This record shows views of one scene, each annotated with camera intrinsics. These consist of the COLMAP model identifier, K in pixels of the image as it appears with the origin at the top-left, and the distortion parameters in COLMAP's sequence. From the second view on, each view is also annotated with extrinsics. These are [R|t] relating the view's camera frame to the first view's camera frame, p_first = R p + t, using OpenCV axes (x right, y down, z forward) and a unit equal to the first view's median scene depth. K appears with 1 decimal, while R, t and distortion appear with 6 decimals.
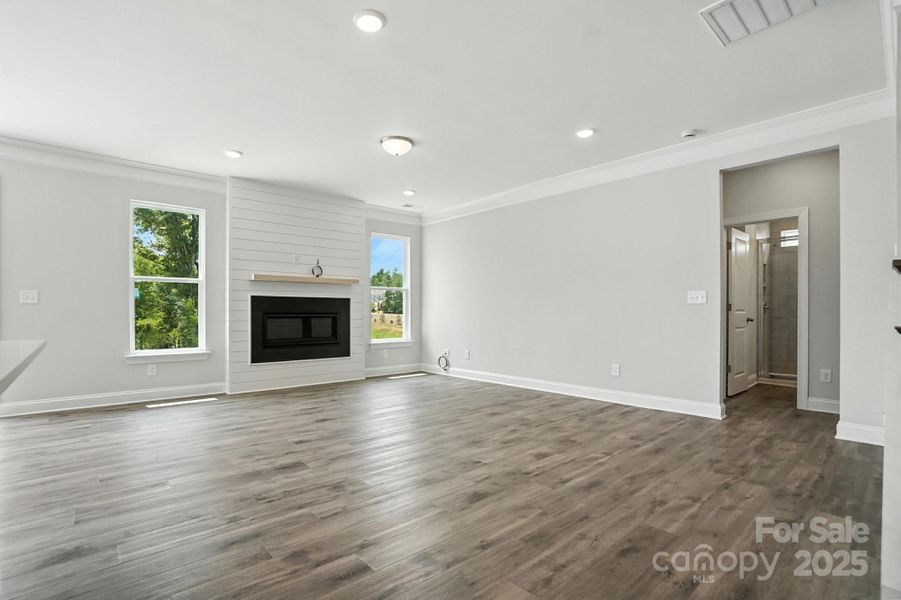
lens RADIAL K [[425.8, 0, 437.2], [0, 425.8, 311.2], [0, 0, 1]] dist [-0.019802, 0.000208]
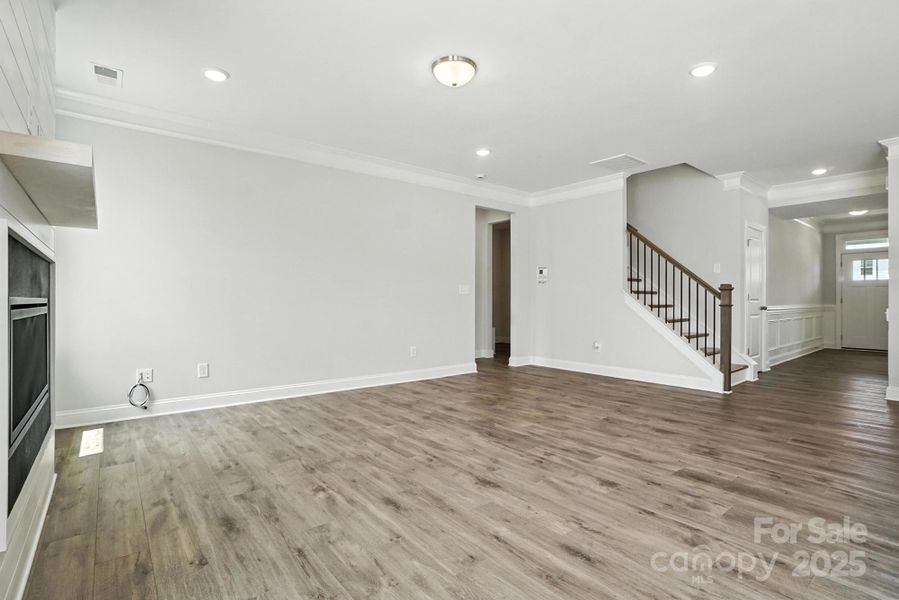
lens RADIAL K [[434.4, 0, 444.6], [0, 434.4, 298.1], [0, 0, 1]] dist [-0.067548, 0.028278]
pose [[0.040097, 0.002647, 0.999192, -0.674035], [-0.000891, 0.999996, -0.002613, -0.000582], [-0.999195, -0.000785, 0.040099, 0.803418]]
